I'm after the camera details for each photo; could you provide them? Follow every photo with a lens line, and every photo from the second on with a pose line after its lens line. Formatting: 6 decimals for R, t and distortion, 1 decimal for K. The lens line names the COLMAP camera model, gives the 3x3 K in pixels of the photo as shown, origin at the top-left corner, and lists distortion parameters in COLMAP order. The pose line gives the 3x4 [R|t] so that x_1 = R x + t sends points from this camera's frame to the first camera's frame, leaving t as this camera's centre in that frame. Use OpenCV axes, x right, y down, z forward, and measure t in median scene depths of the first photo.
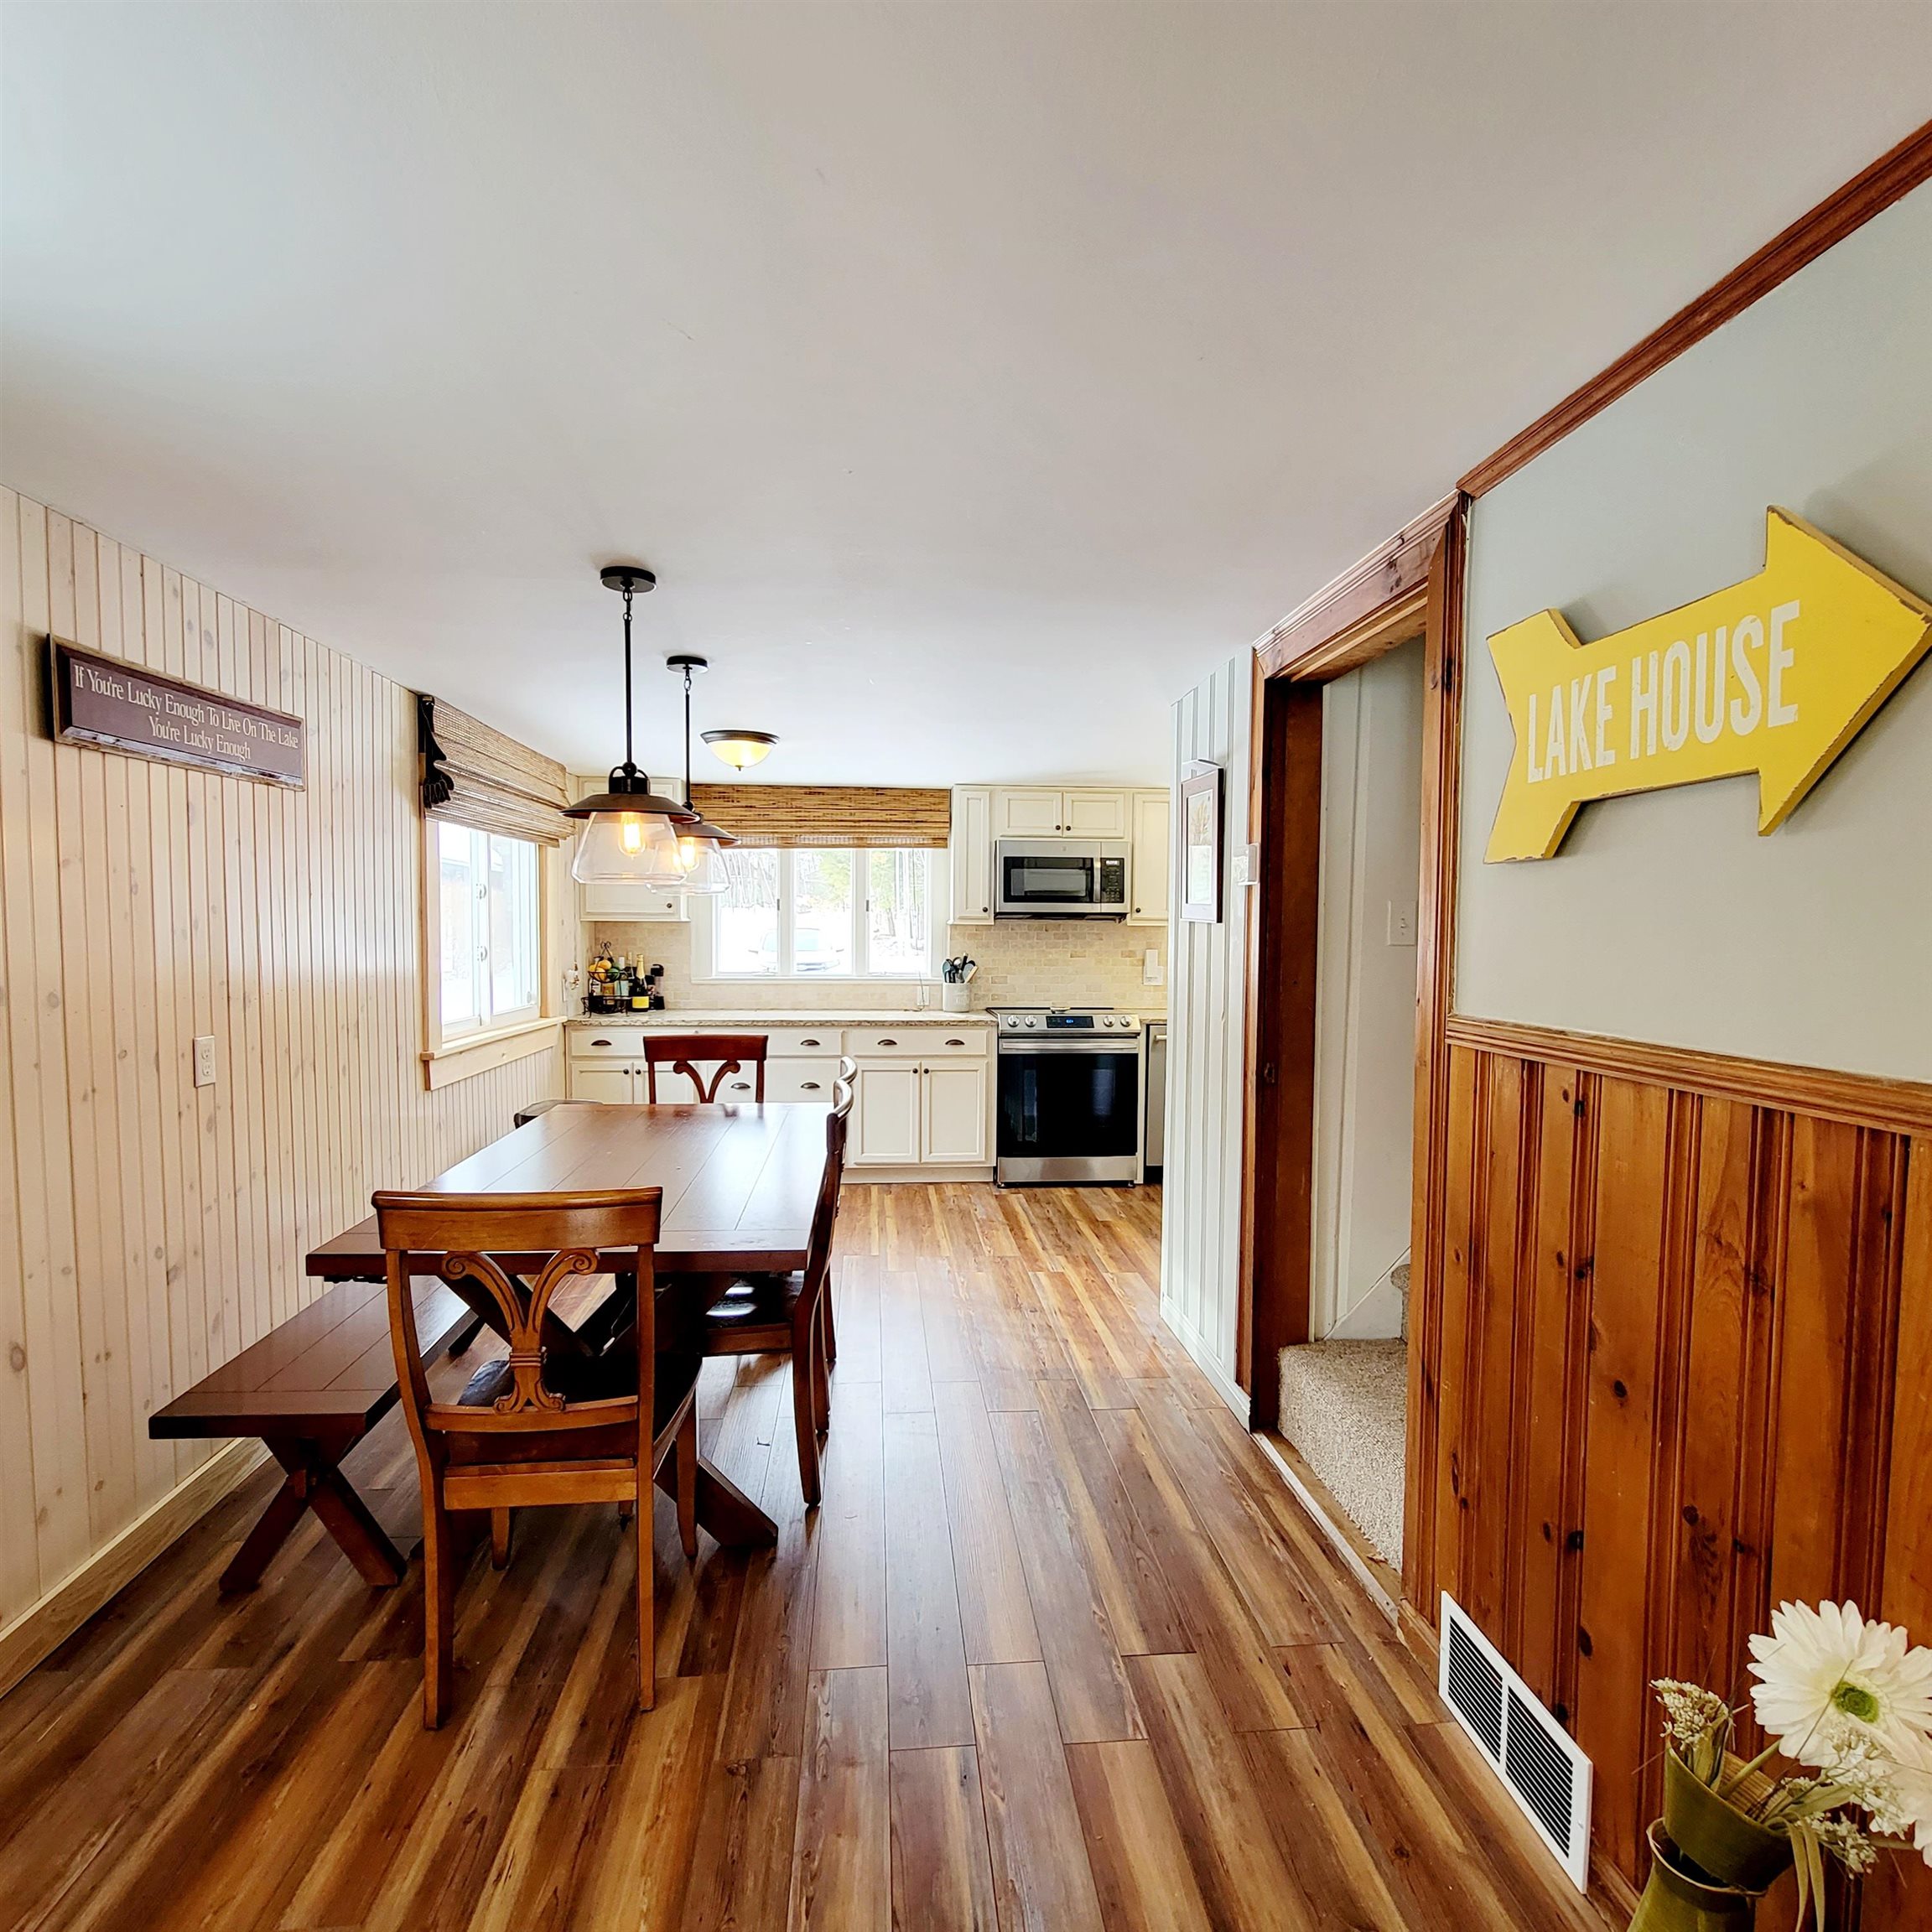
lens RADIAL K [[1050.9, 0, 958.1], [0, 1050.9, 982.6], [0, 0, 1]] dist [-0.006945, 0.001445]
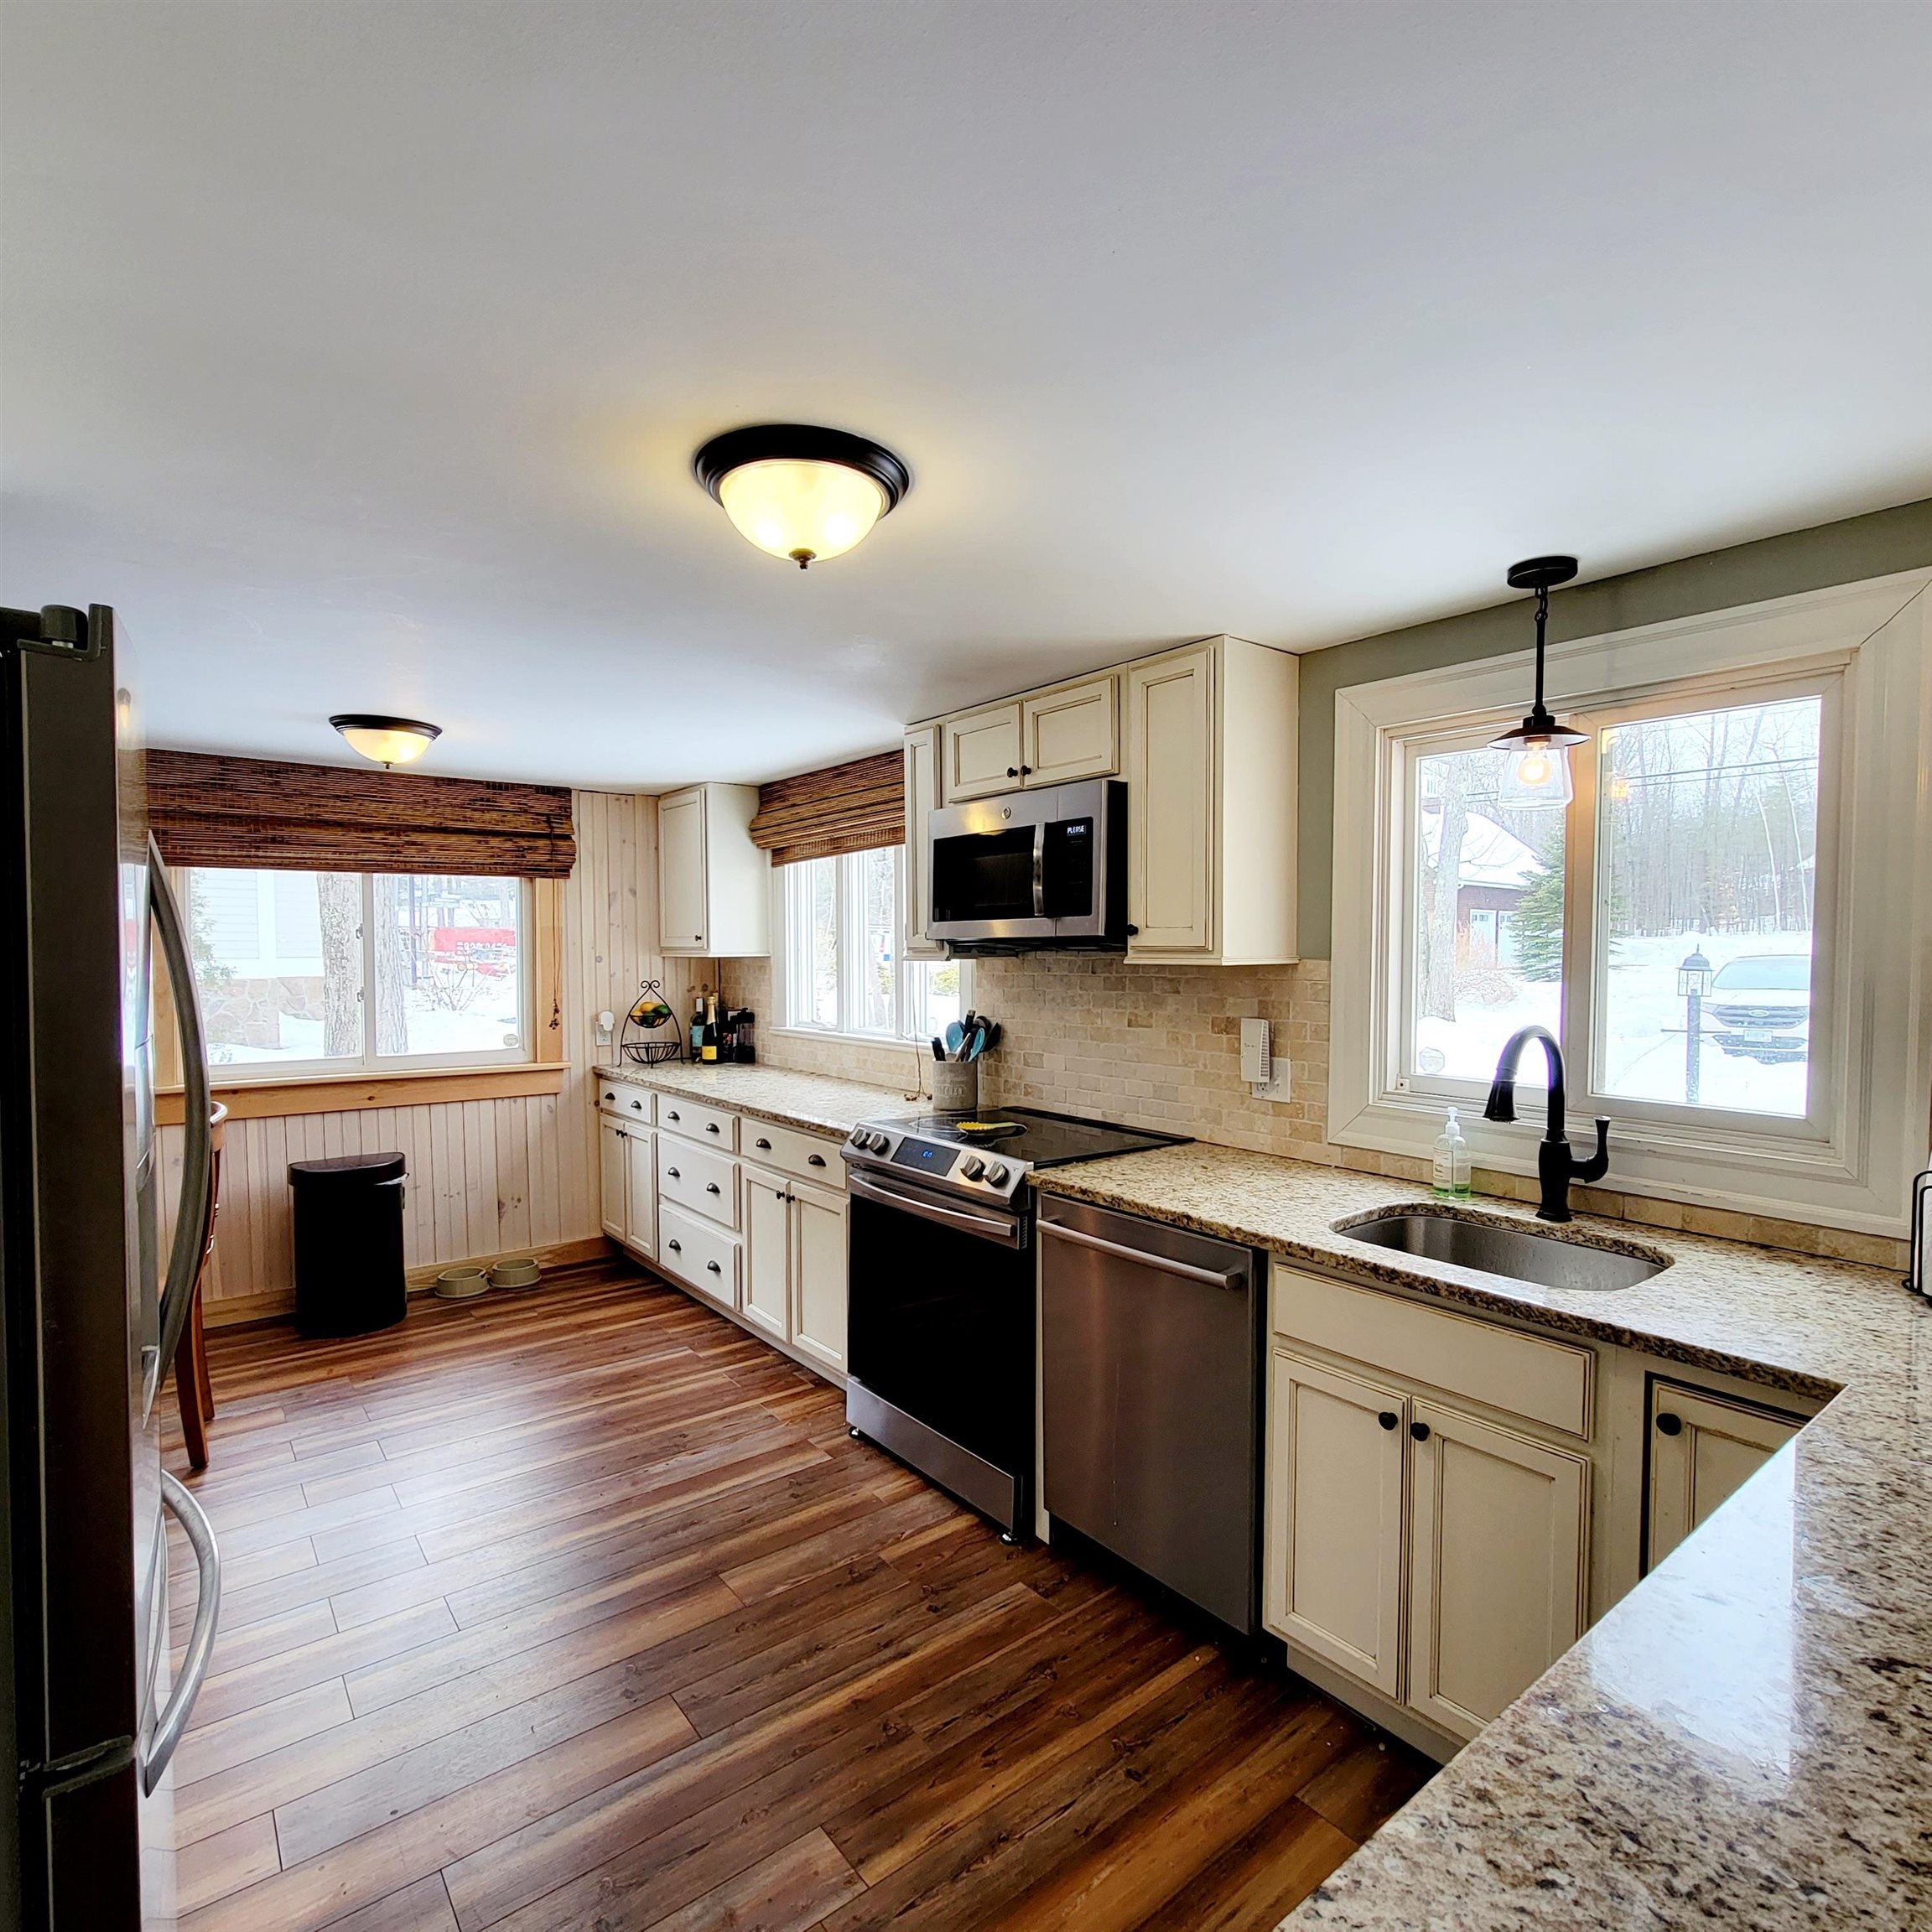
lens RADIAL K [[1050.9, 0, 958.1], [0, 1050.9, 982.6], [0, 0, 1]] dist [-0.006945, 0.001445]
pose [[0.546192, 0.019072, -0.837443, 0.678629], [-0.038542, 0.999254, -0.002381, -0.057217], [0.836773, 0.033577, 0.546519, 0.932317]]
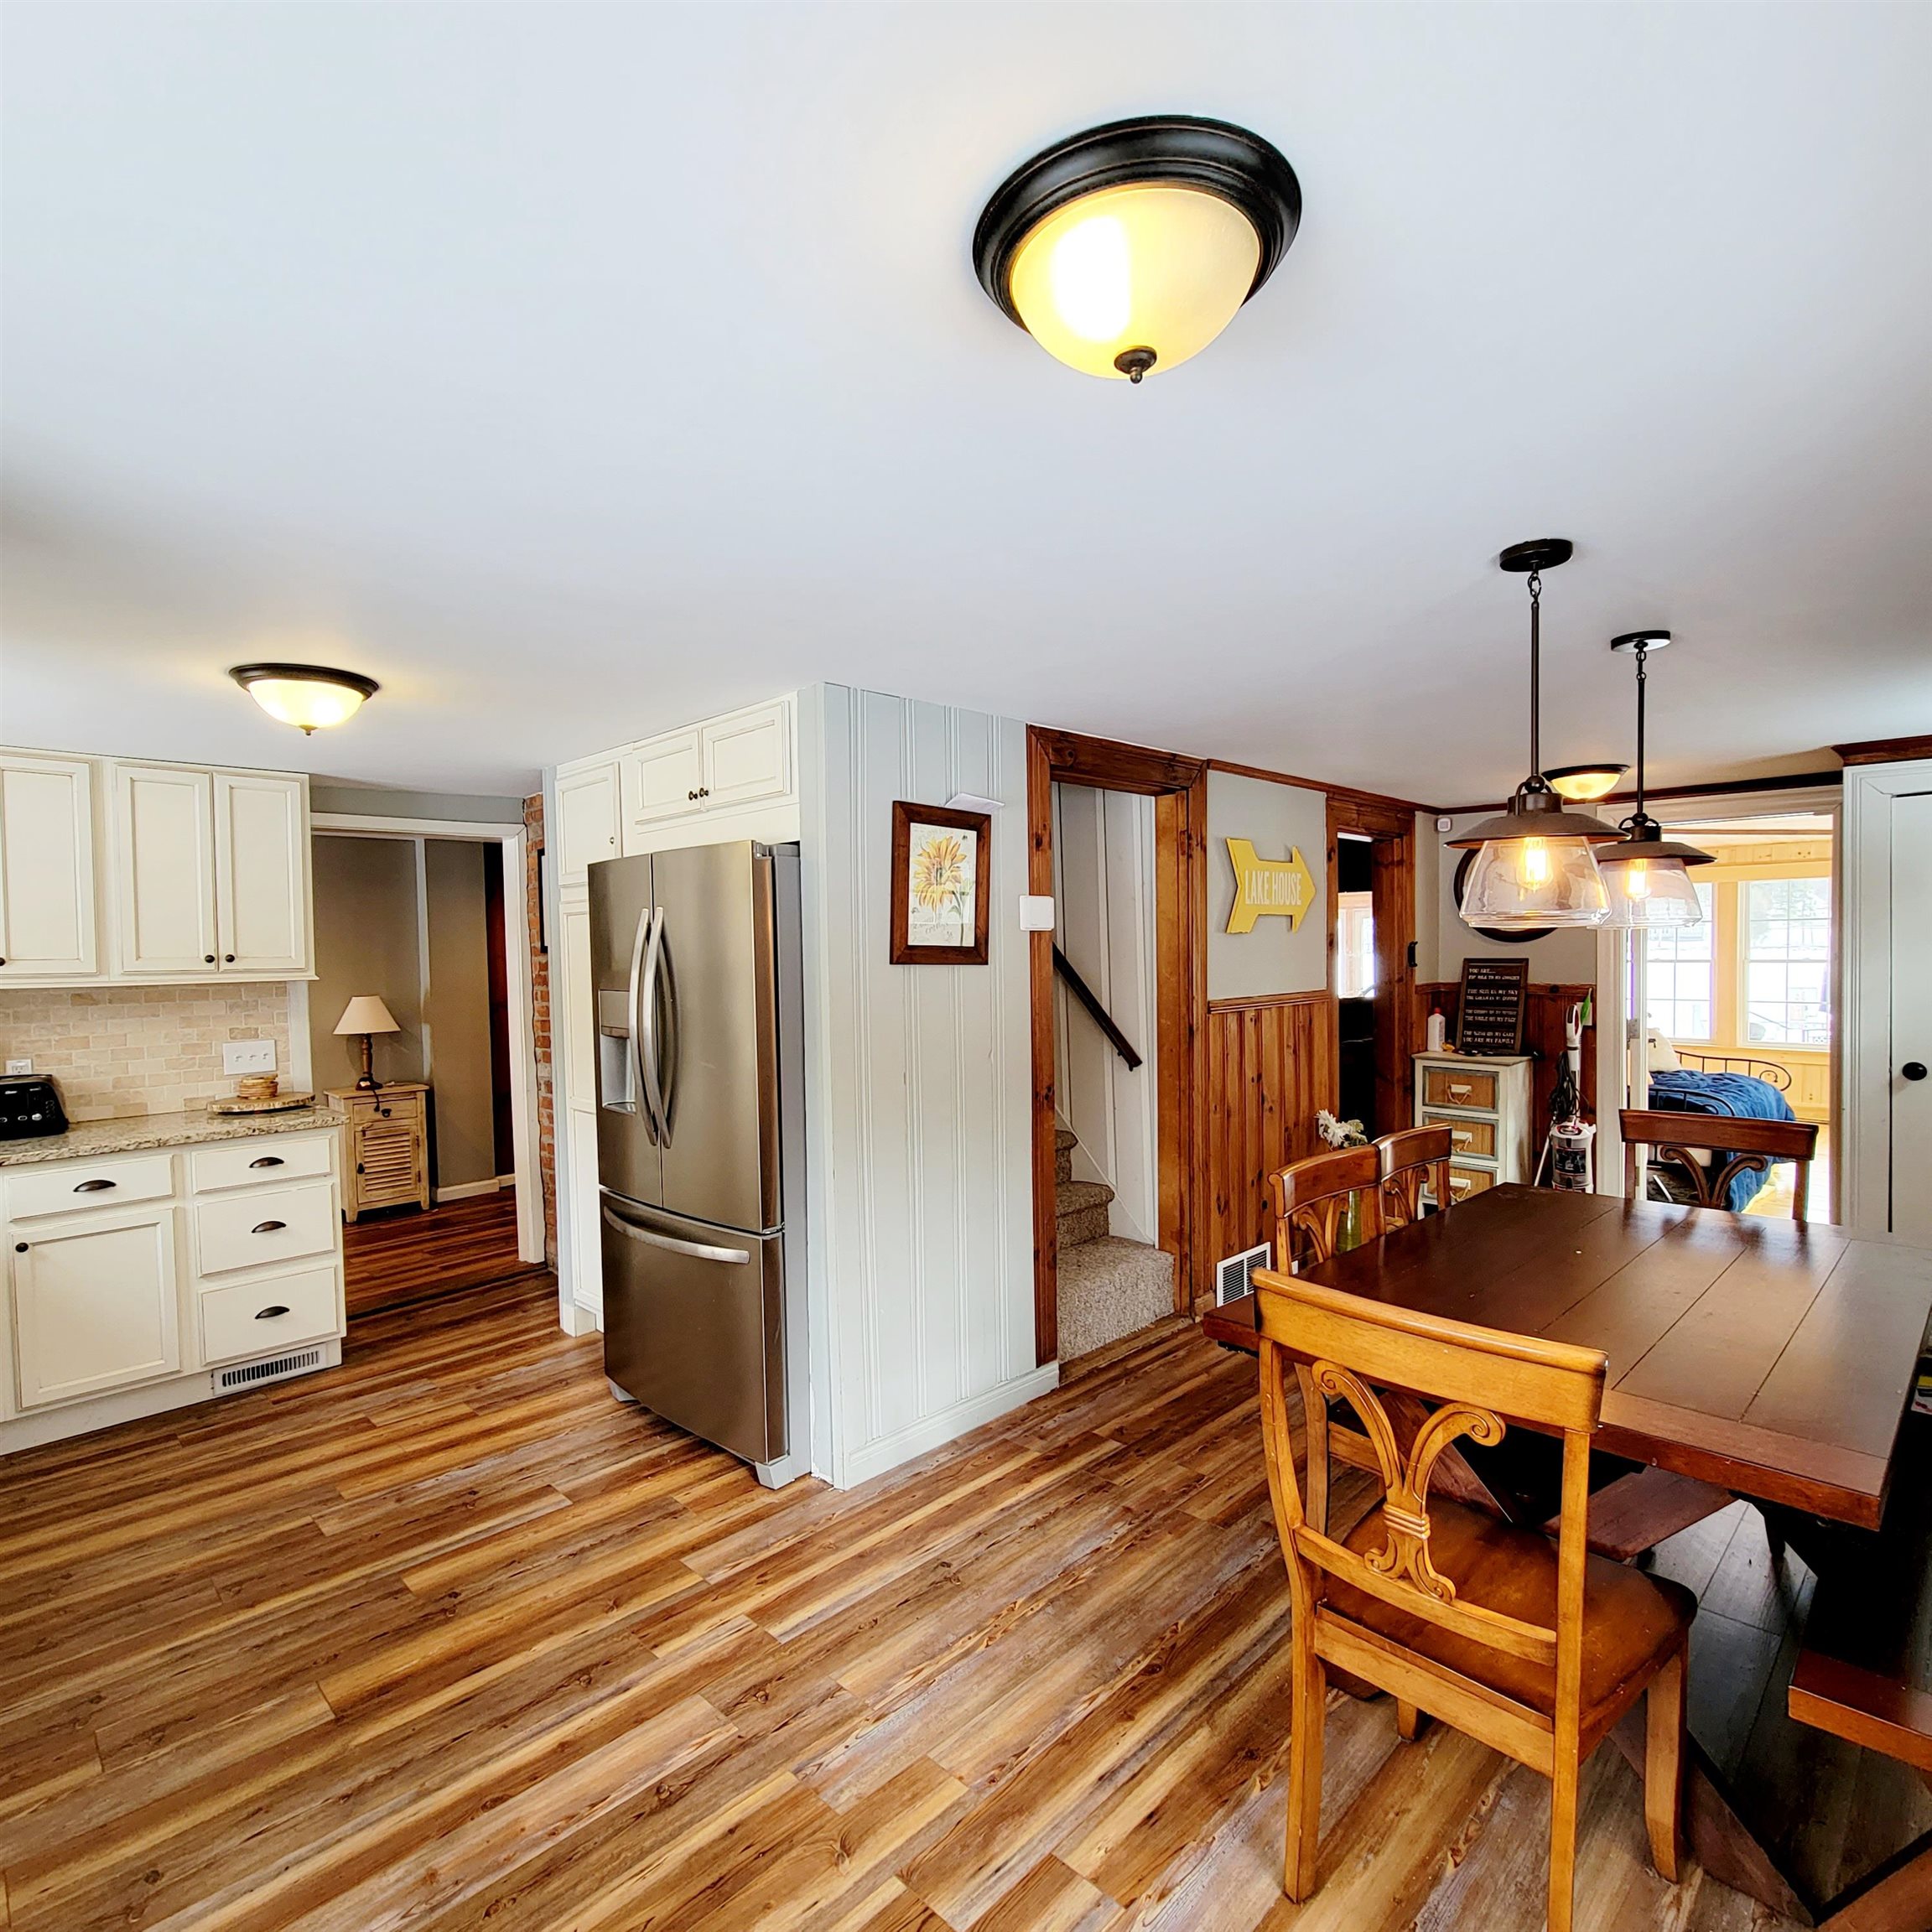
lens RADIAL K [[1050.9, 0, 958.1], [0, 1050.9, 982.6], [0, 0, 1]] dist [-0.006945, 0.001445]
pose [[-0.644377, -0.019513, 0.764459, -0.367971], [0.053935, 0.996025, 0.070886, -0.080889], [-0.762804, 0.086909, -0.640763, 1.196534]]
